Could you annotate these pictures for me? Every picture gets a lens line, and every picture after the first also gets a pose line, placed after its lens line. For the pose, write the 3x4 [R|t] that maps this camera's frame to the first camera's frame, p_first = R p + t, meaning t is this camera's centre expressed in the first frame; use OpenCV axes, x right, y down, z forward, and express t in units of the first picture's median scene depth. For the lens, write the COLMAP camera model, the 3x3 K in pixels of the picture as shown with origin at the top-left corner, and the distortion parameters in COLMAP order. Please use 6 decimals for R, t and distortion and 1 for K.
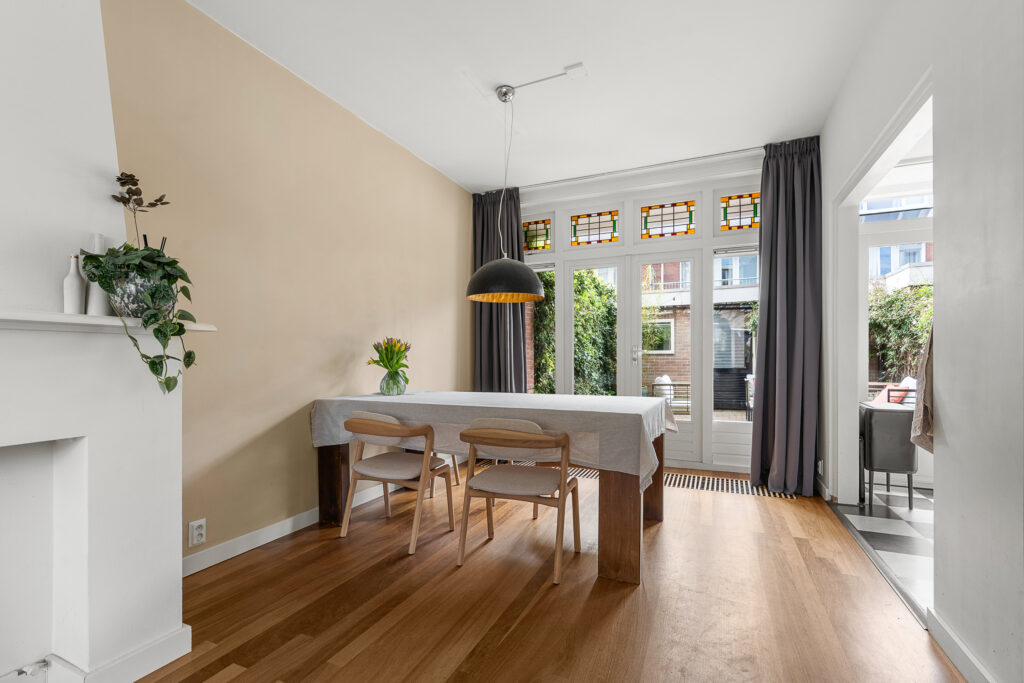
lens RADIAL K [[478.4, 0, 501.0], [0, 478.4, 364.4], [0, 0, 1]] dist [-0.003228, -0.000001]
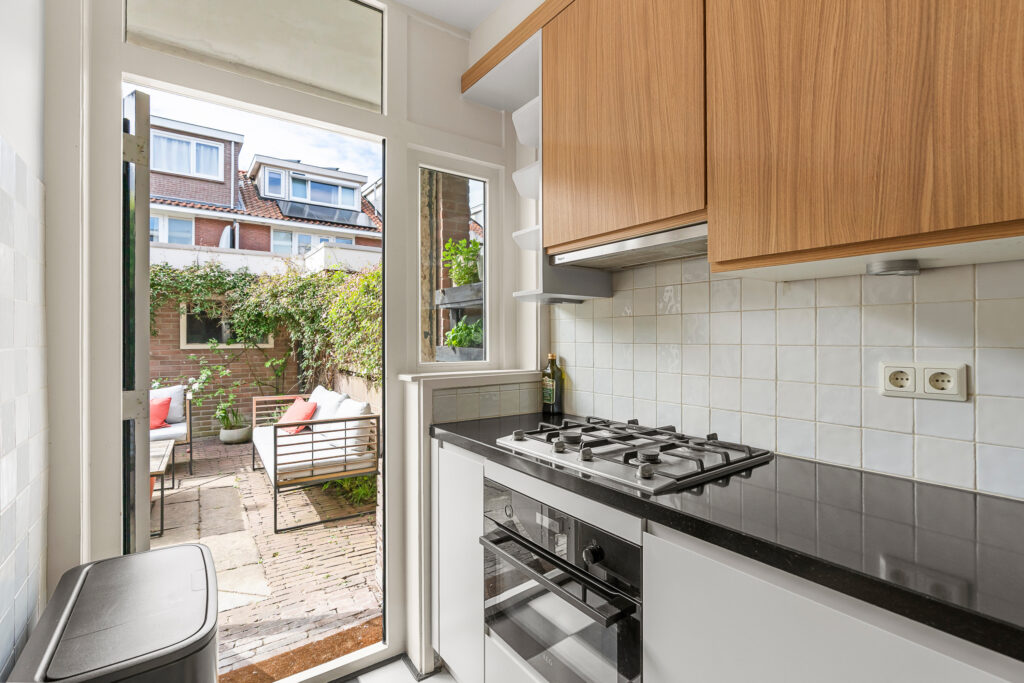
lens RADIAL K [[467.2, 0, 509.5], [0, 467.2, 334.8], [0, 0, 1]] dist [-0.006304, 0.000387]
pose [[0.514264, 0.009299, 0.857582, 0.436607], [0.010551, 0.999797, -0.017168, -0.047687], [-0.857567, 0.017878, 0.514061, 0.419524]]
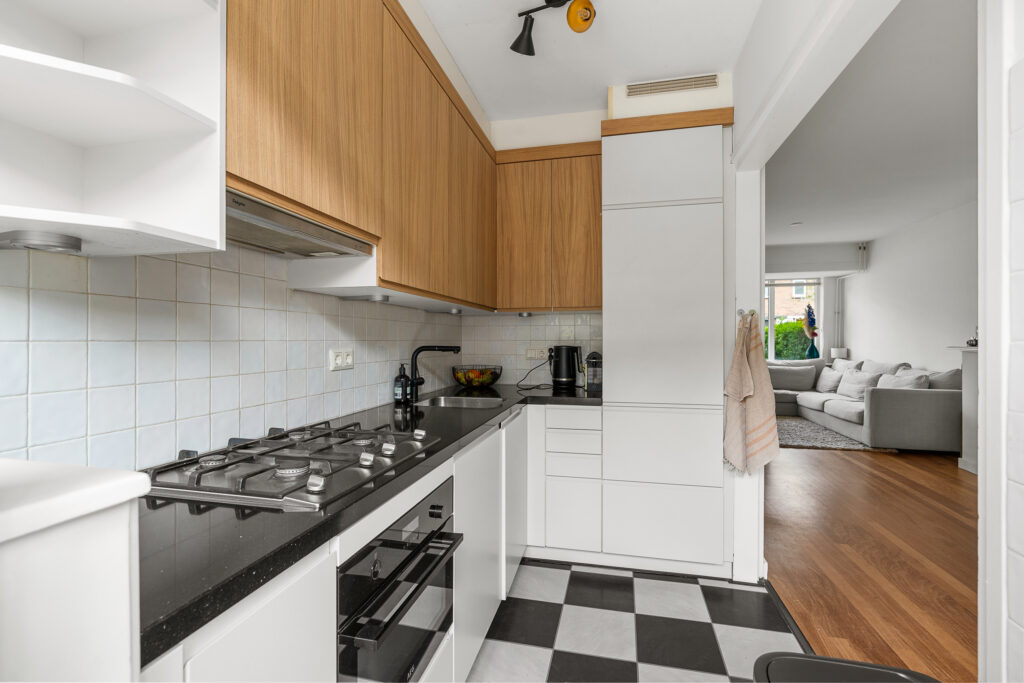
lens RADIAL K [[455.3, 0, 512.0], [0, 455.3, 341.5], [0, 0, 1]] dist [-0.001026, 0.000023]
pose [[-0.984727, 0.007163, -0.173958, 0.630204], [0.004395, 0.999858, 0.016295, -0.048727], [0.174050, 0.015282, -0.984618, 0.733332]]
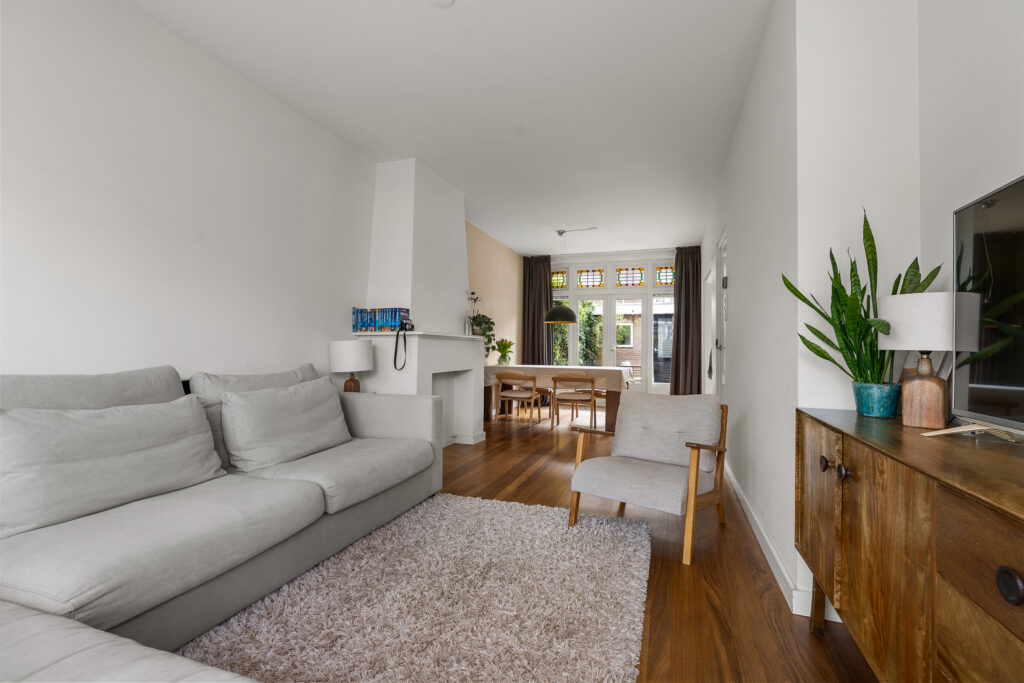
lens RADIAL K [[467.2, 0, 509.5], [0, 467.2, 334.8], [0, 0, 1]] dist [-0.006304, 0.000387]
pose [[0.995772, 0.017603, 0.090162, -0.245098], [-0.013790, 0.998991, -0.042747, 0.010226], [-0.090823, 0.041323, 0.995009, -0.667098]]
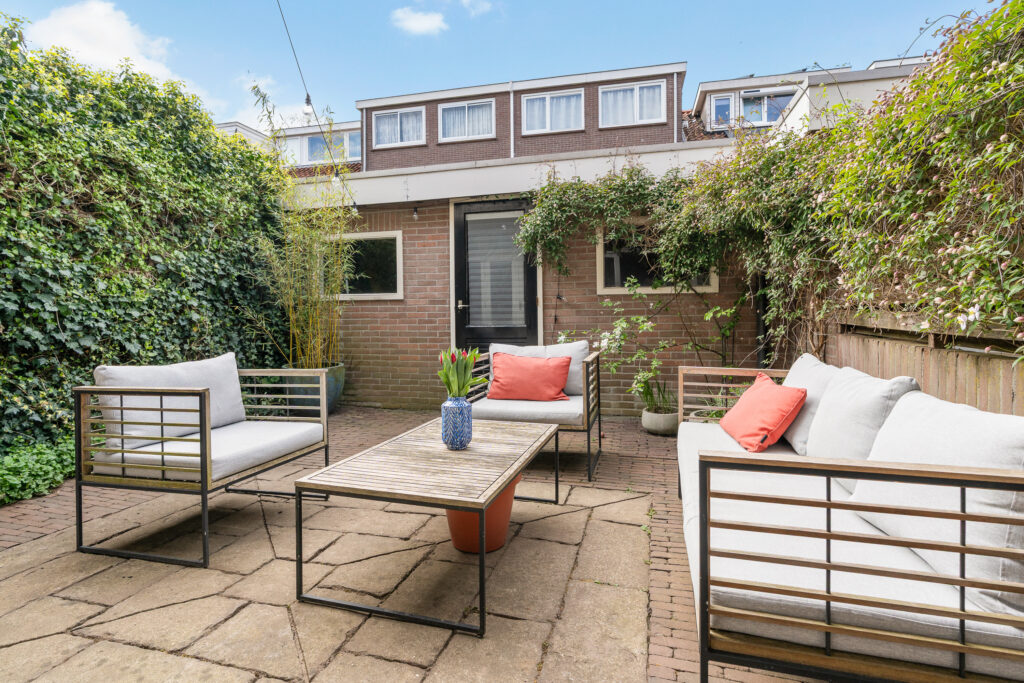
lens RADIAL K [[512.7, 0, 511.6], [0, 512.7, 317.4], [0, 0, 1]] dist [-0.008289, 0.001148]
pose [[0.985695, -0.007137, 0.168389, 0.670275], [0.006890, 0.999974, 0.002052, -0.005664], [-0.168400, -0.000863, 0.985718, 0.774090]]
